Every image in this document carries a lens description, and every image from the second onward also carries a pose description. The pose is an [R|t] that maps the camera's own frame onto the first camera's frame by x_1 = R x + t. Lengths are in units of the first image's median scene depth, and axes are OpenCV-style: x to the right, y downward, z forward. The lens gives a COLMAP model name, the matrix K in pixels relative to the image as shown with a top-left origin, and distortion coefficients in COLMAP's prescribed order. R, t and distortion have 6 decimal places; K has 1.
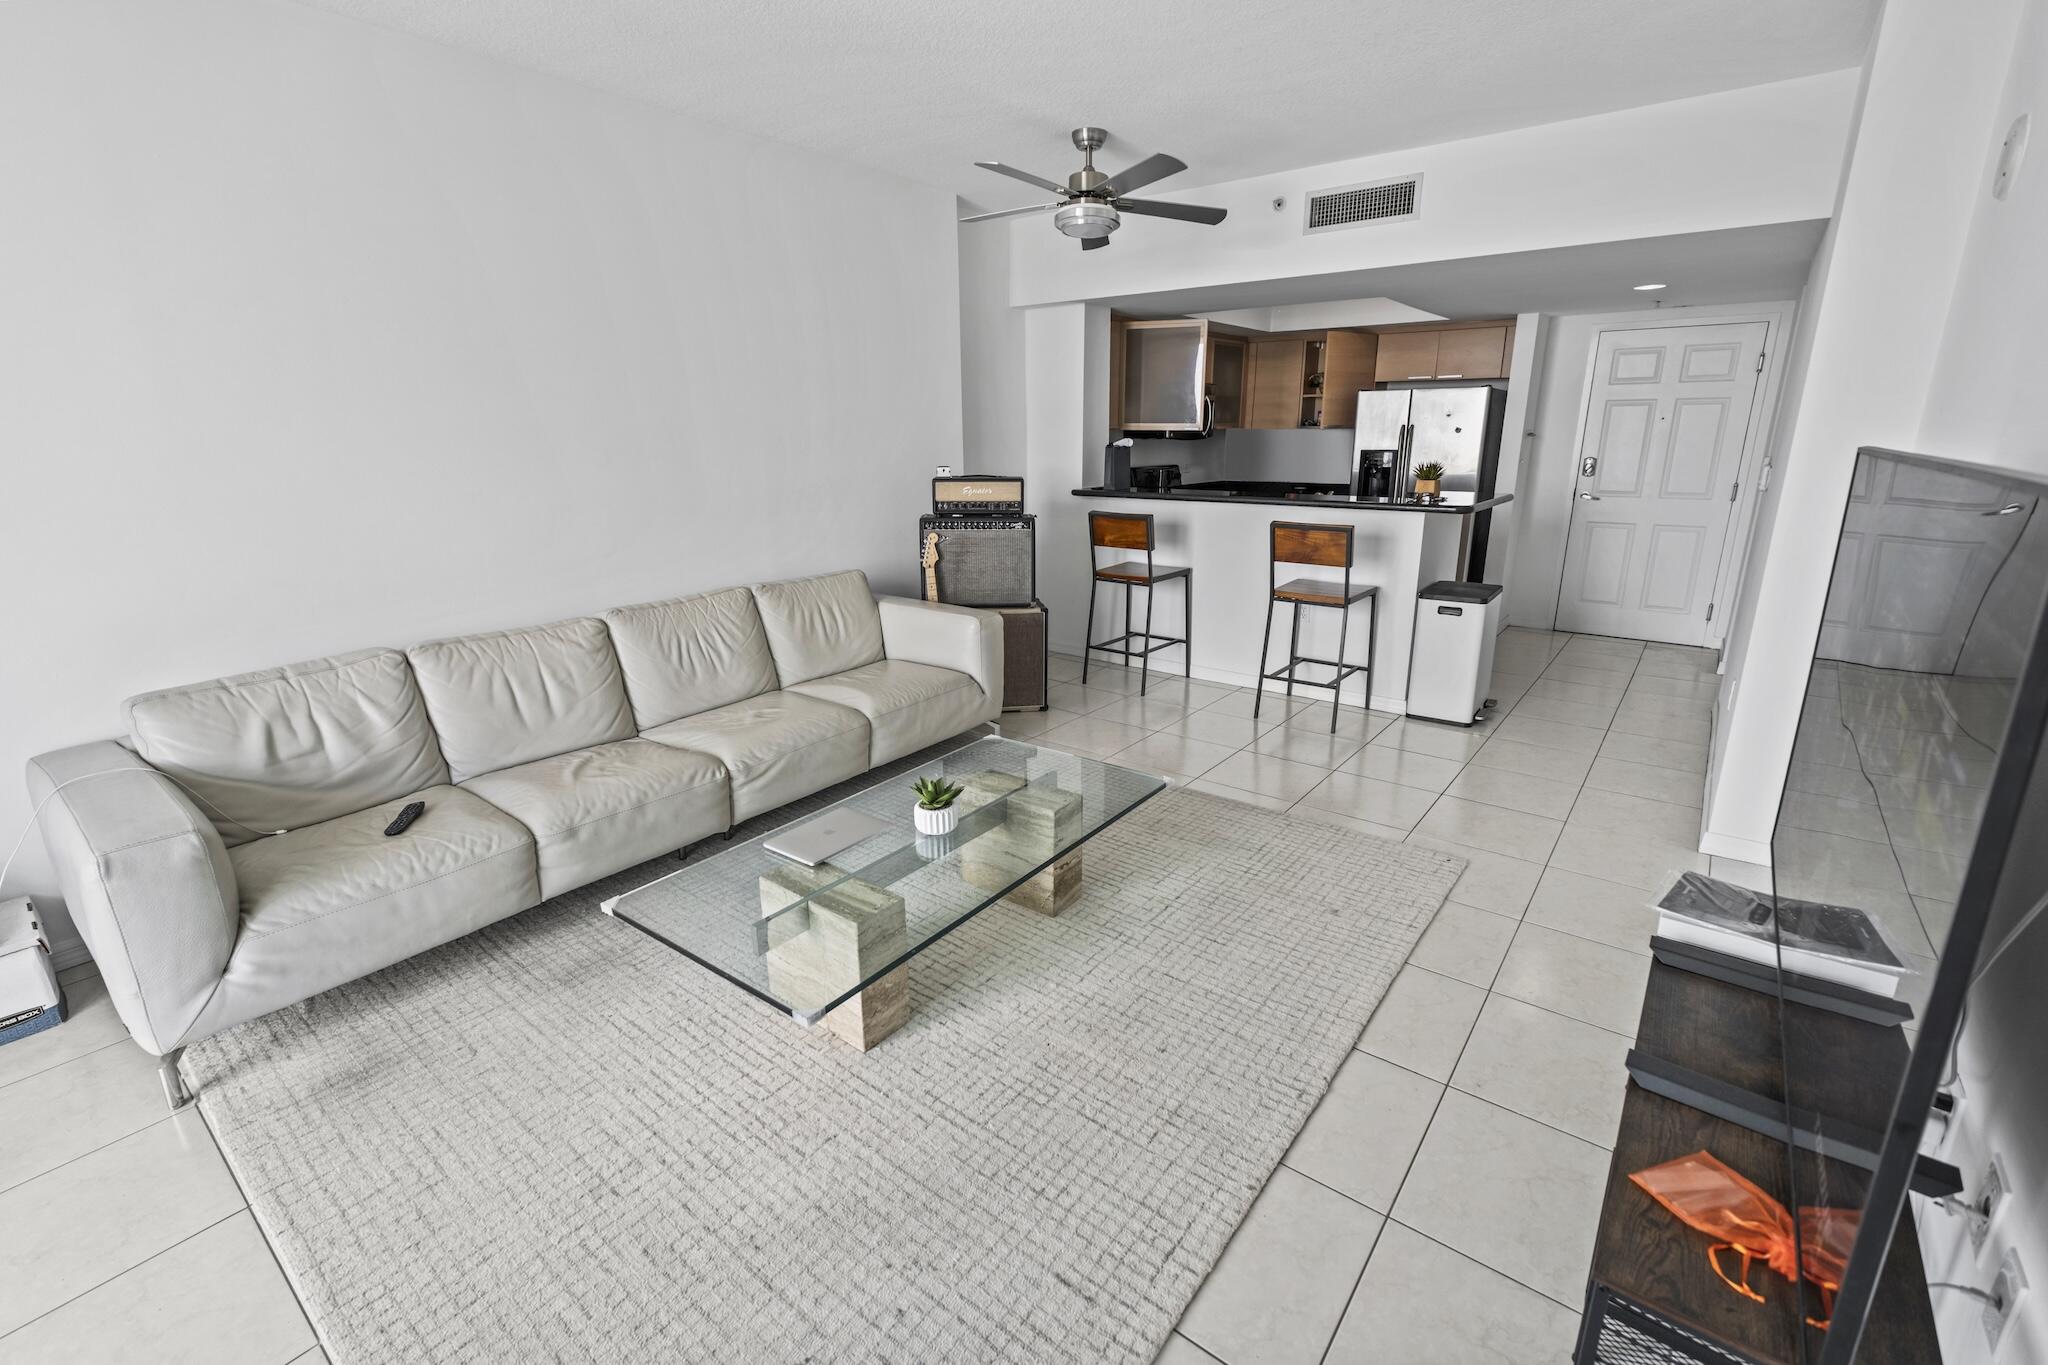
lens RADIAL K [[870.1, 0, 1038.1], [0, 870.1, 677.0], [0, 0, 1]] dist [-0.006328, 0.001923]
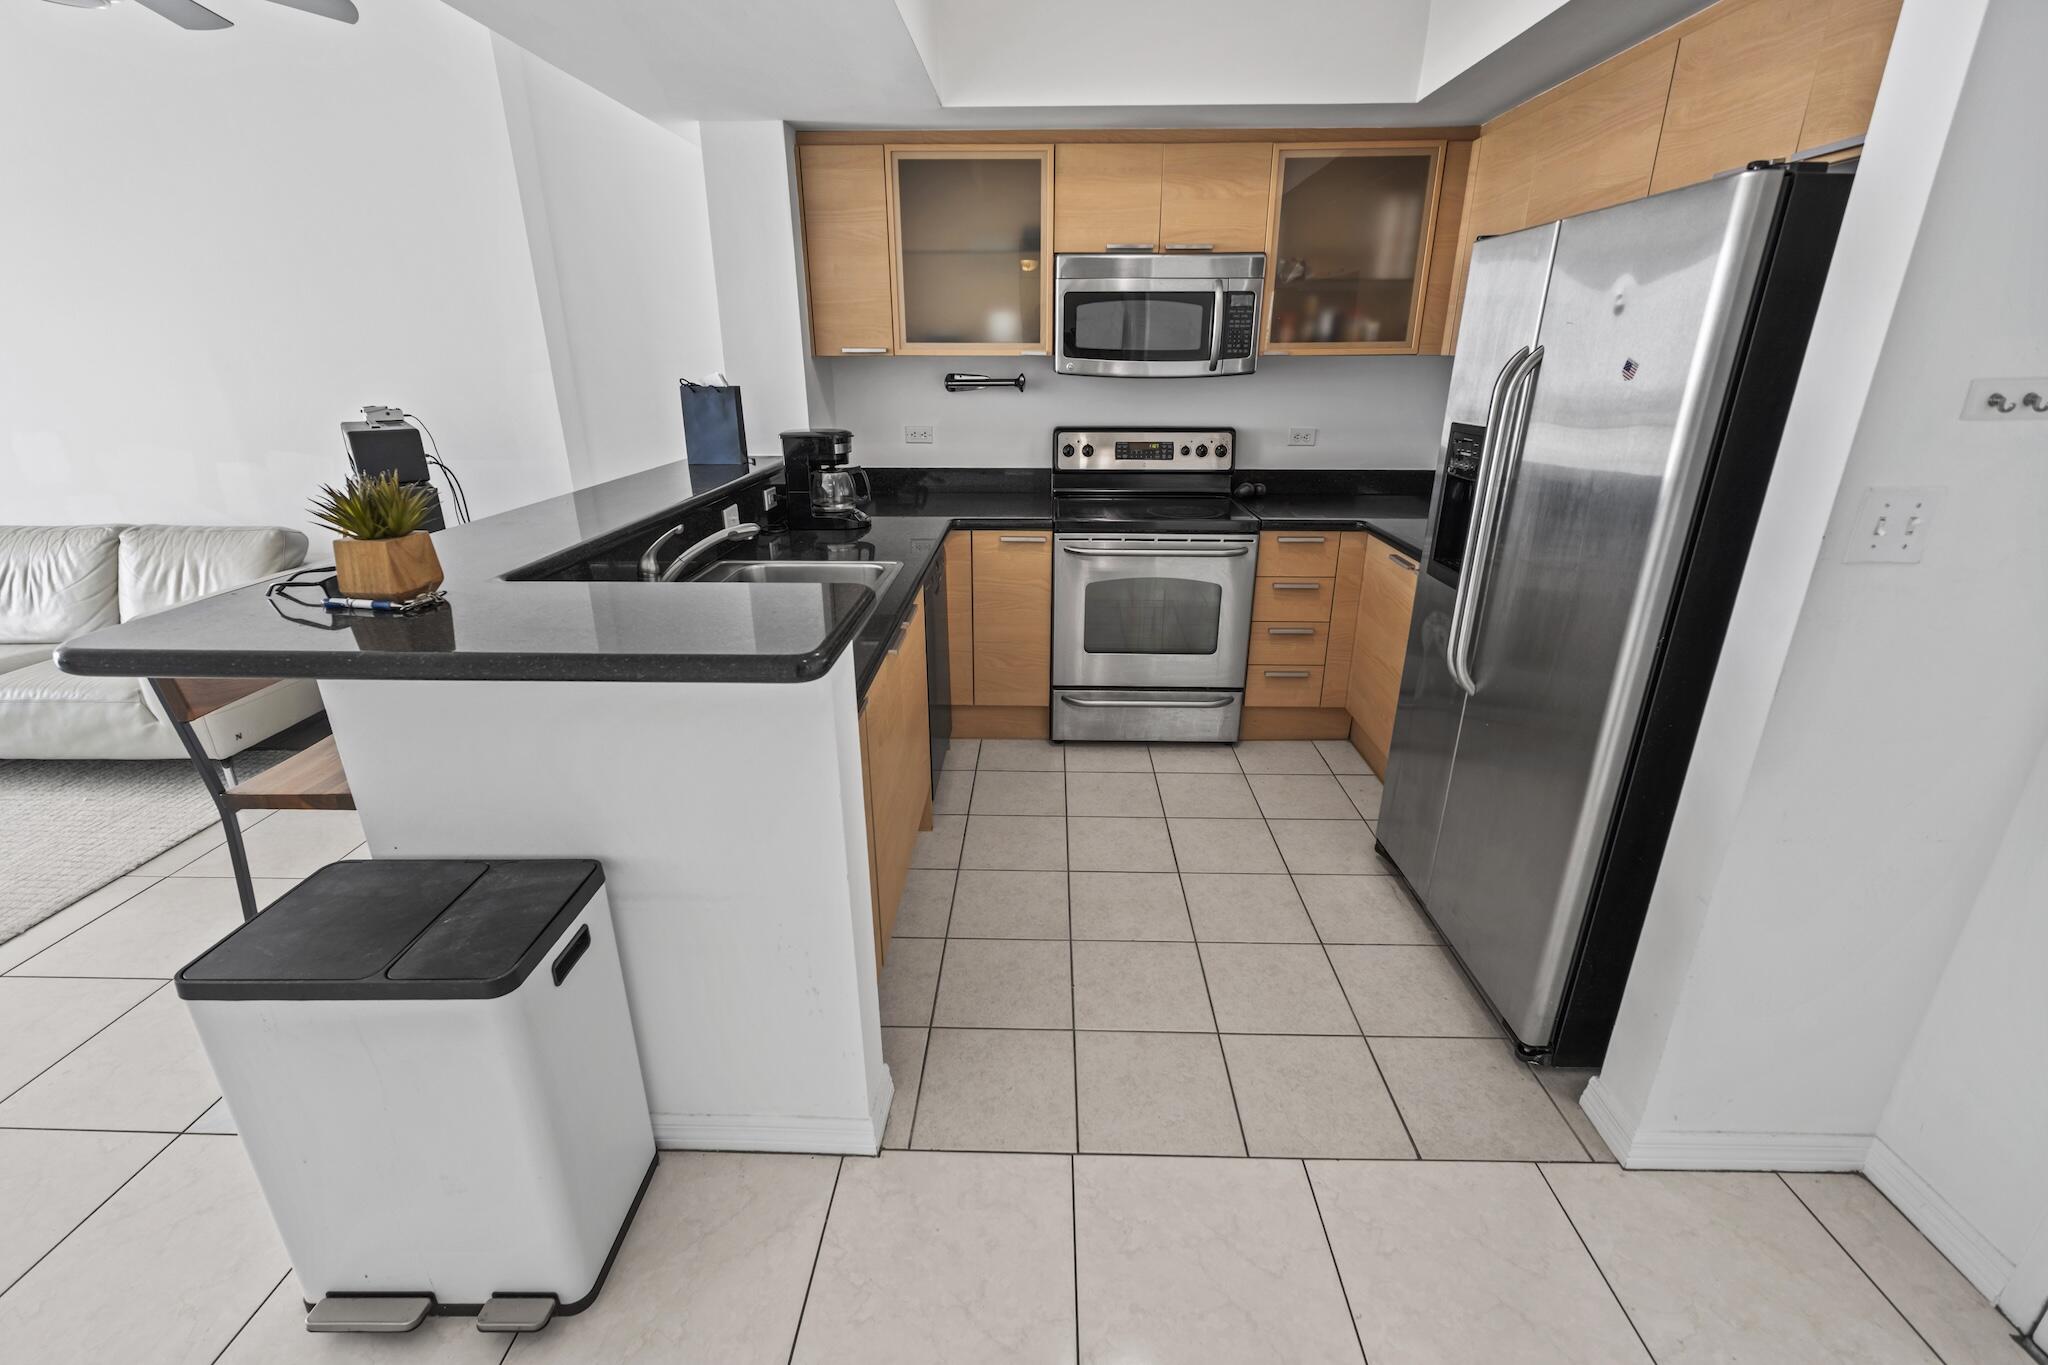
lens RADIAL K [[870.1, 0, 1021.3], [0, 870.1, 674.6], [0, 0, 1]] dist [-0.006328, 0.001923]
pose [[0.593655, 0.286842, -0.751862, 0.610122], [-0.222894, 0.956371, 0.188872, -0.213936], [0.773235, 0.055461, 0.631690, 0.729476]]
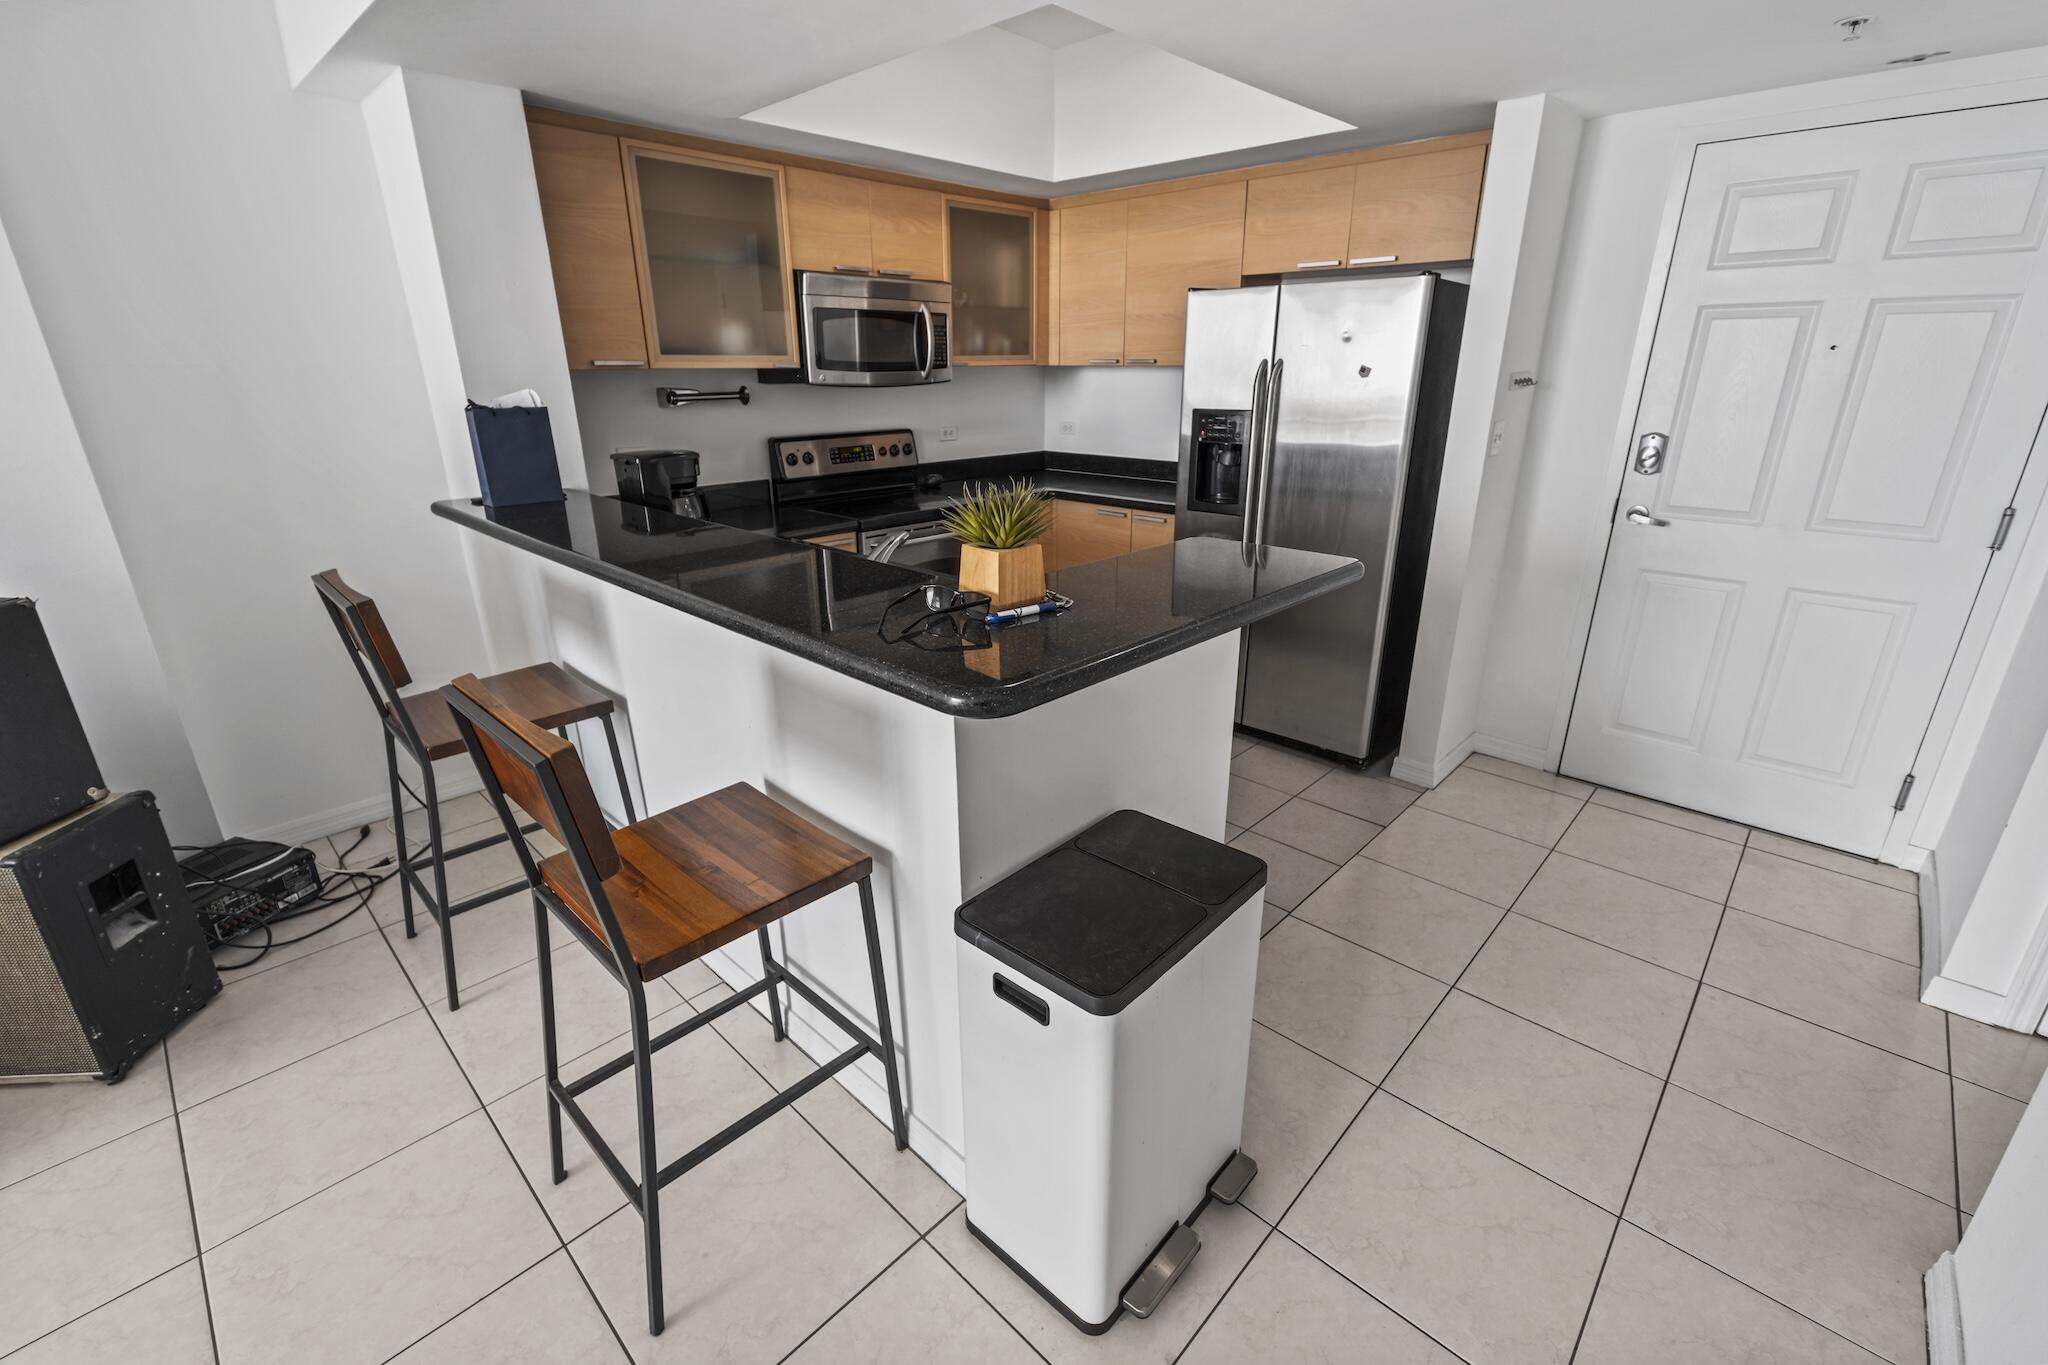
lens RADIAL K [[870.1, 0, 1033.0], [0, 870.1, 673.3], [0, 0, 1]] dist [-0.006328, 0.001923]
pose [[0.995315, 0.036605, -0.089486, 0.363700], [-0.030453, 0.997140, 0.069169, -0.152191], [0.091762, -0.066119, 0.993583, 0.517335]]
